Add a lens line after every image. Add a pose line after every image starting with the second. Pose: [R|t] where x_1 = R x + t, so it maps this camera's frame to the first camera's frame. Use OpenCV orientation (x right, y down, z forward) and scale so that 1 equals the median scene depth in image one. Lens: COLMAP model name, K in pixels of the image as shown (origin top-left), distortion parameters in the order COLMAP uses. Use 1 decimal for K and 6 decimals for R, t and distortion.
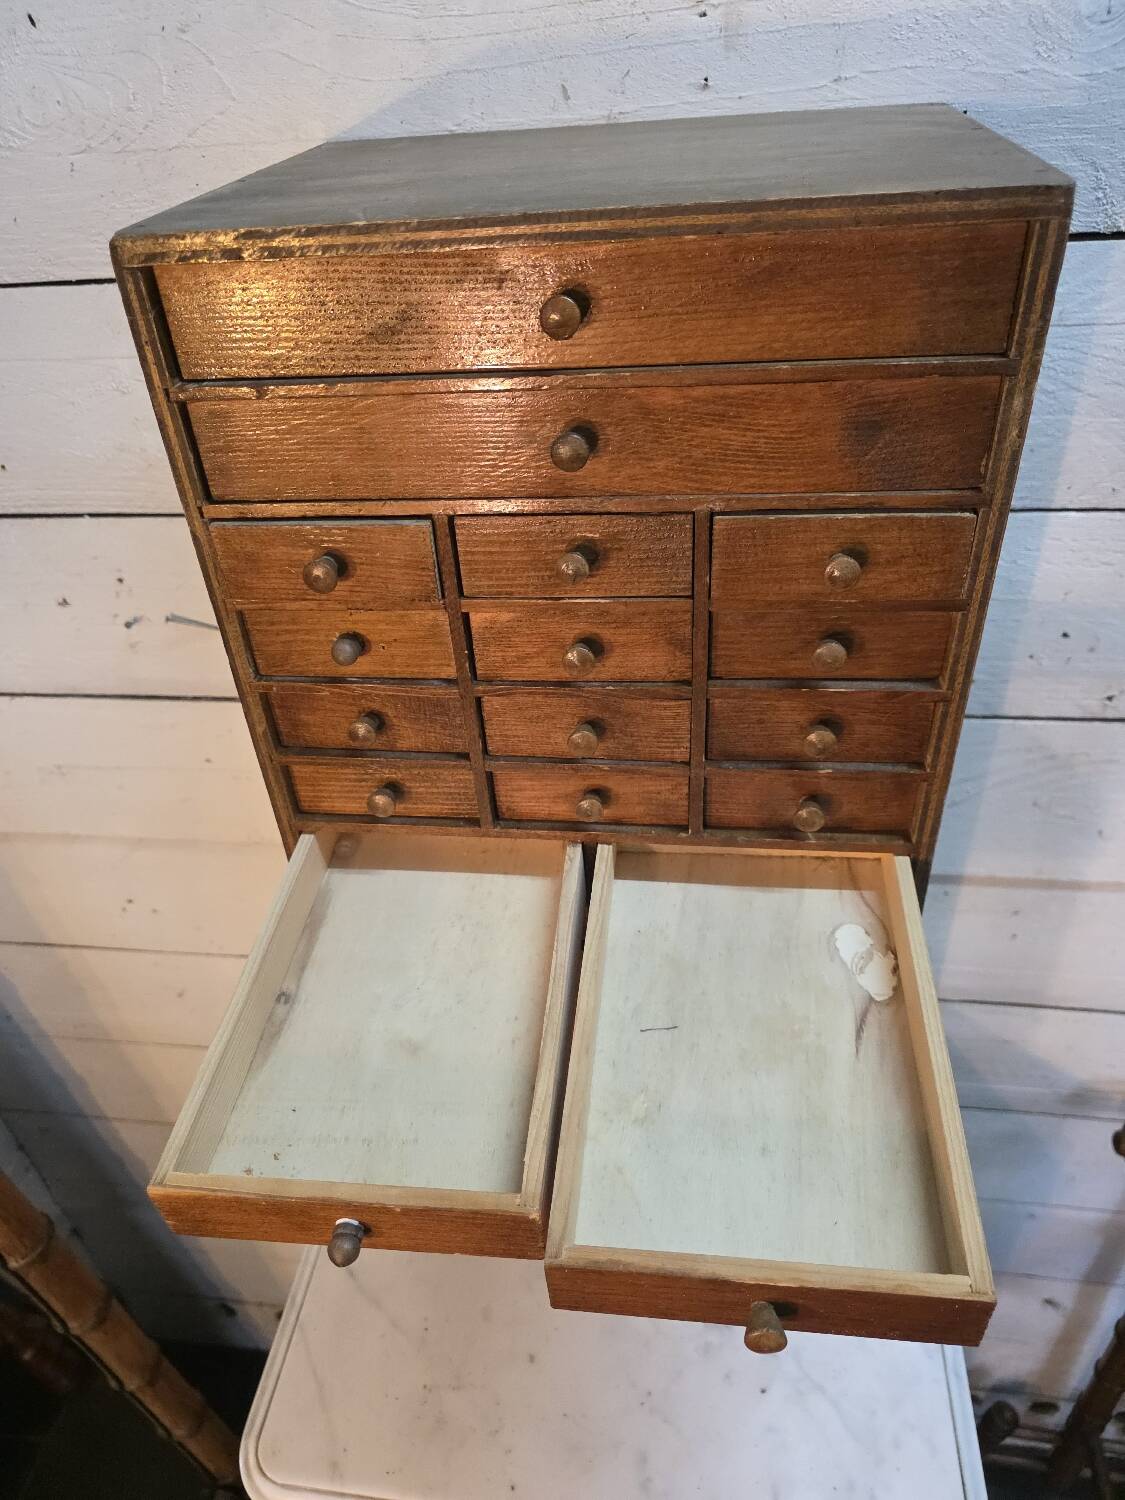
lens RADIAL K [[1031.7, 0, 544.1], [0, 1031.7, 760.2], [0, 0, 1]] dist [0.023787, -0.024913]
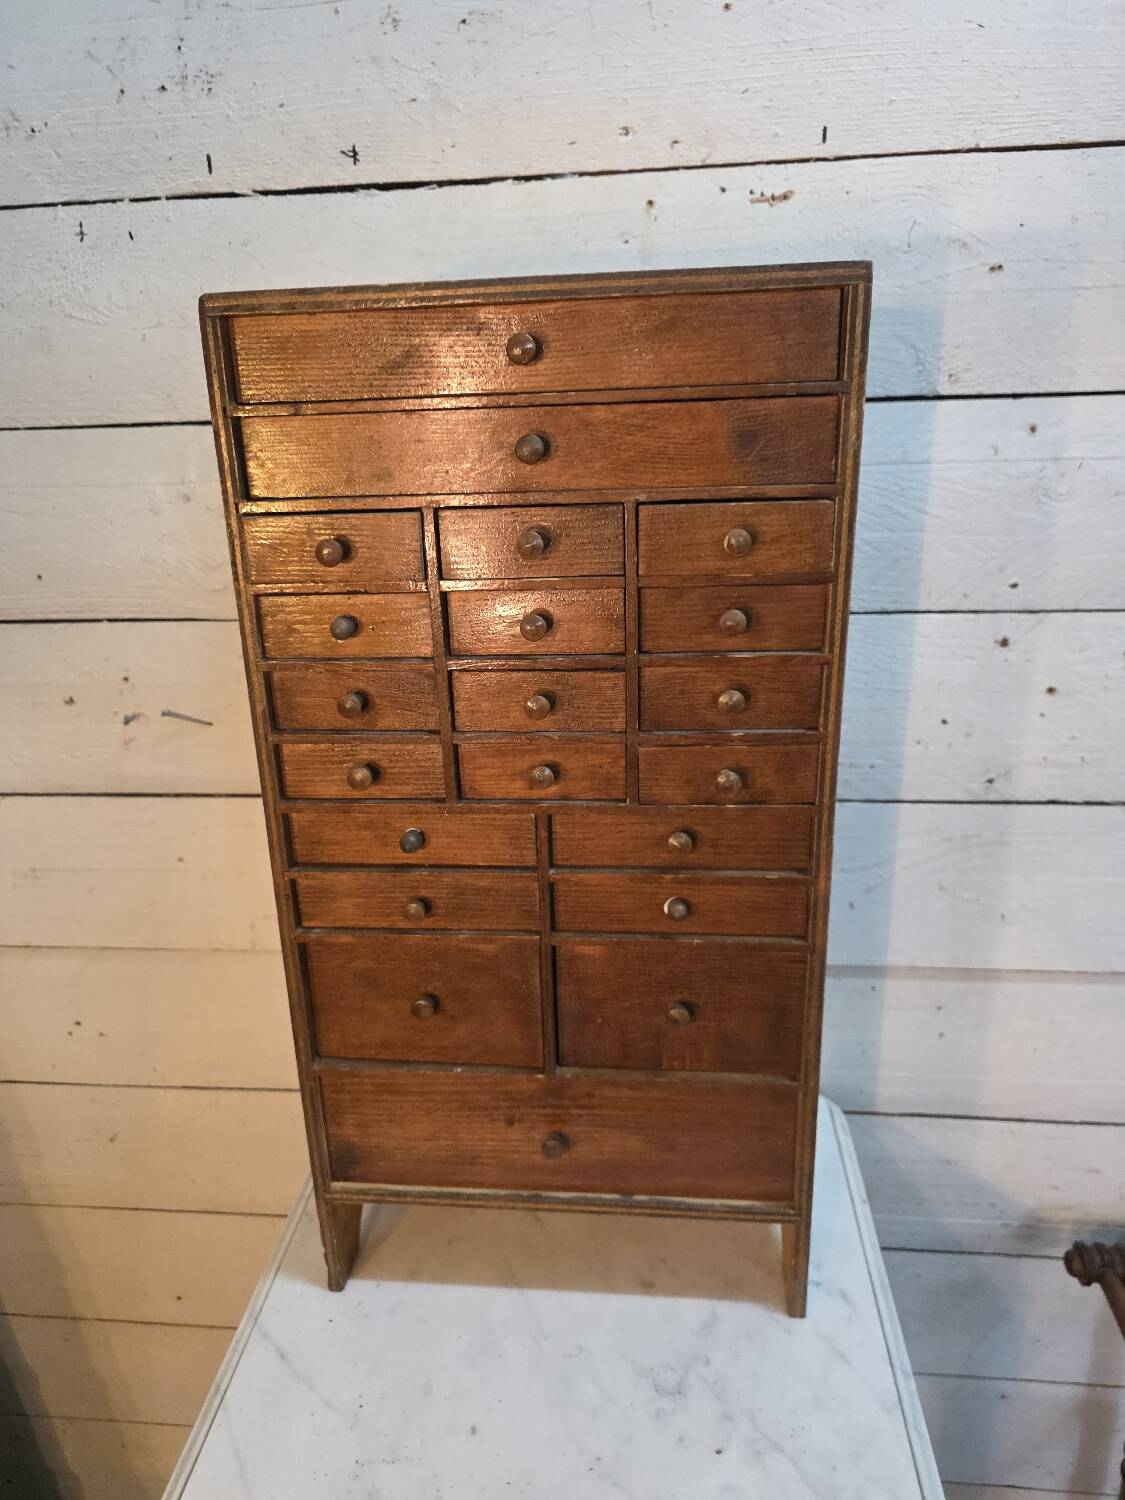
lens RADIAL K [[1031.7, 0, 542.7], [0, 1031.7, 739.5], [0, 0, 1]] dist [0.023787, -0.024913]
pose [[0.998630, 0.022636, 0.047181, -0.010425], [-0.006822, 0.950225, -0.311491, 0.382208], [-0.051883, 0.310742, 0.949077, -0.120875]]
